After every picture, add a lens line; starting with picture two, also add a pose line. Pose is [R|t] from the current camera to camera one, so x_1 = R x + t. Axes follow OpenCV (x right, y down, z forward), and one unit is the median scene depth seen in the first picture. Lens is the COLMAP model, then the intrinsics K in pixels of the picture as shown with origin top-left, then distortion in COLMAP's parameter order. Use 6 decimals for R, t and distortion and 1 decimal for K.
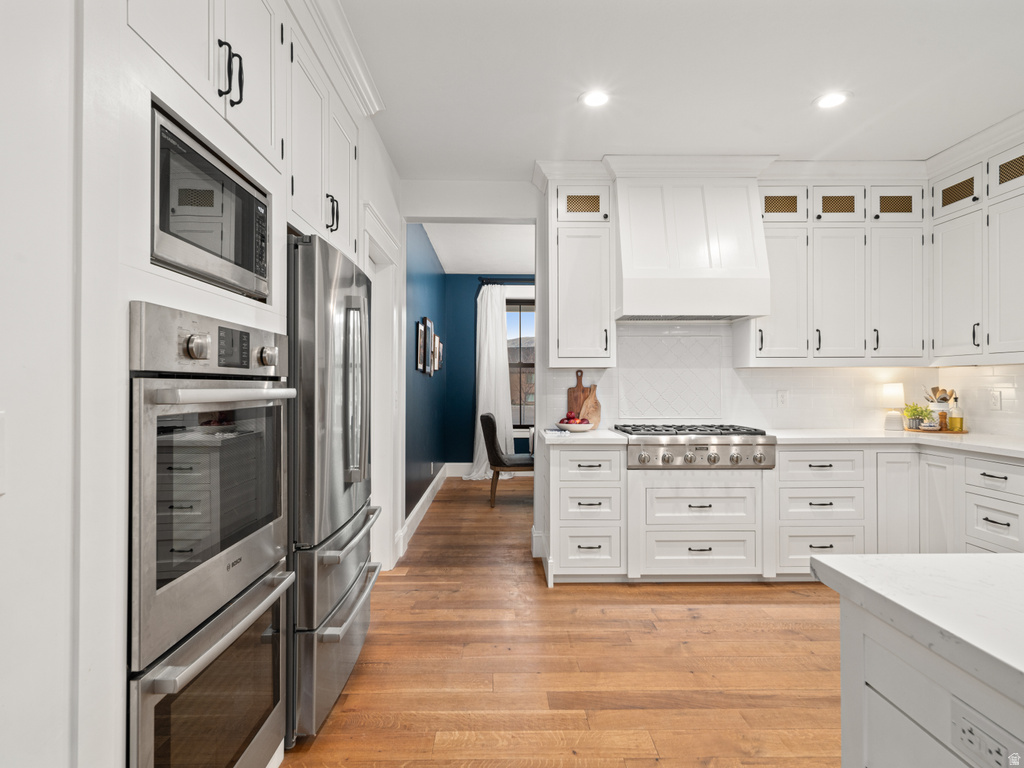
lens RADIAL K [[567.9, 0, 502.9], [0, 567.9, 379.3], [0, 0, 1]] dist [0.004249, 0.000648]
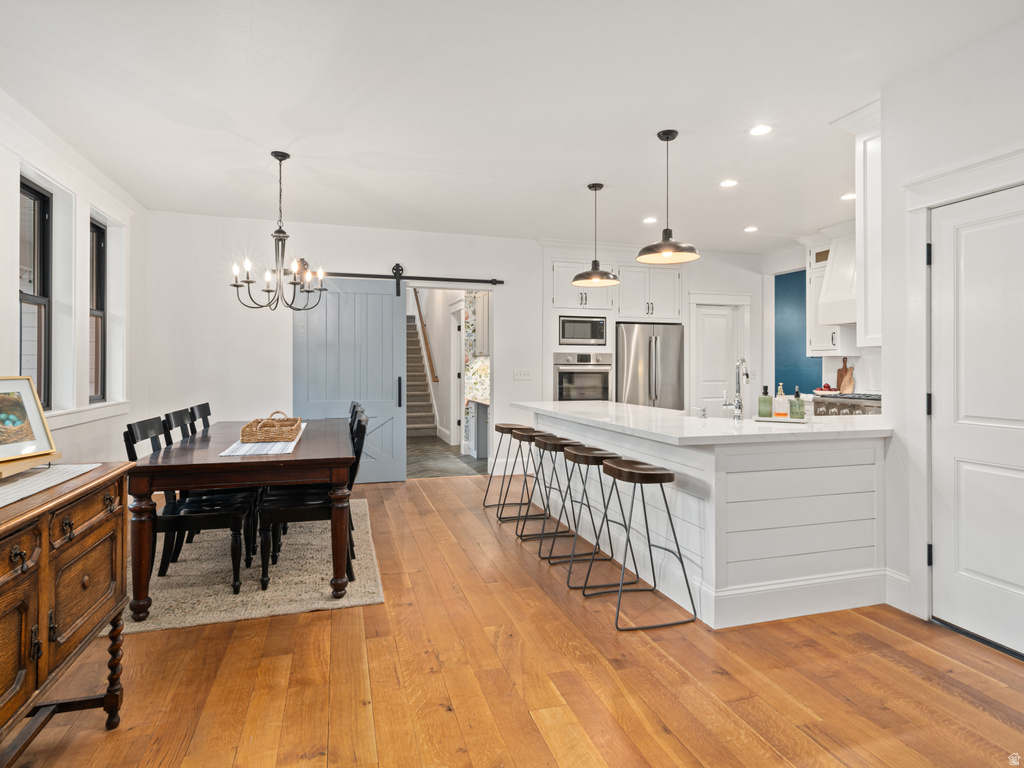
lens RADIAL K [[567.9, 0, 519.8], [0, 567.9, 378.6], [0, 0, 1]] dist [0.004249, 0.000648]
pose [[0.282198, 0.019397, -0.959160, 1.594751], [0.003560, 0.999768, 0.021266, 0.004786], [0.959350, -0.009416, 0.282063, -0.331320]]
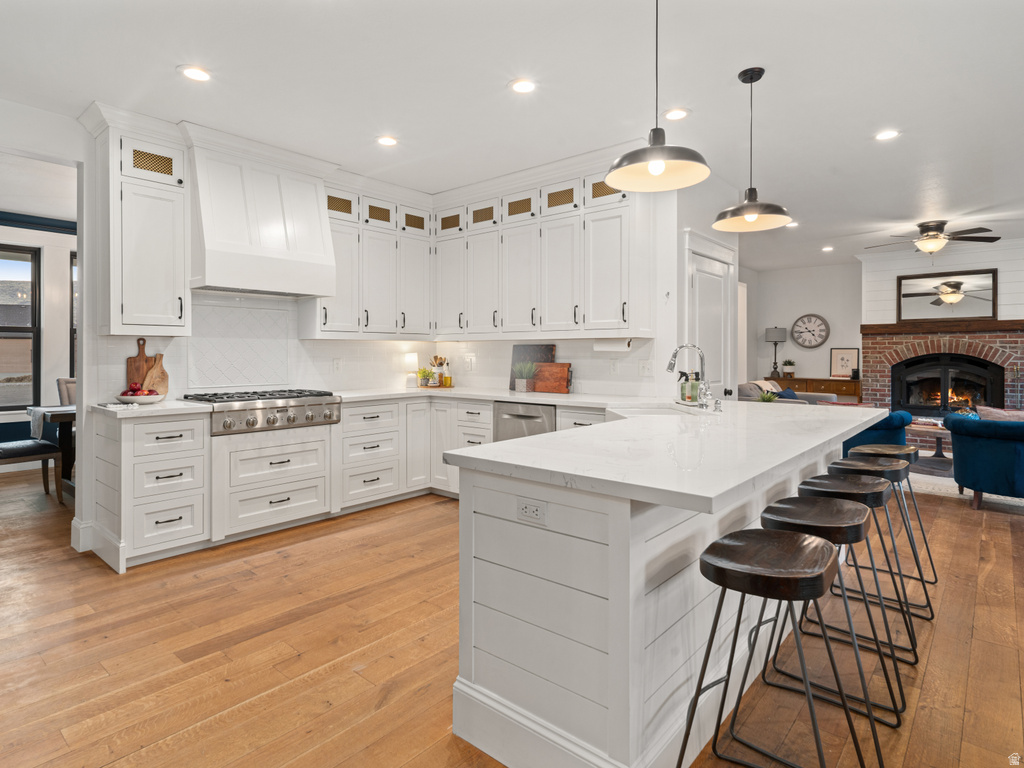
lens RADIAL K [[567.9, 0, 513.8], [0, 567.9, 354.7], [0, 0, 1]] dist [0.004249, 0.000648]
pose [[0.662640, 0.000232, 0.748938, -0.185640], [-0.004405, 0.999984, 0.003588, 0.005318], [-0.748925, -0.005677, 0.662631, -0.086695]]
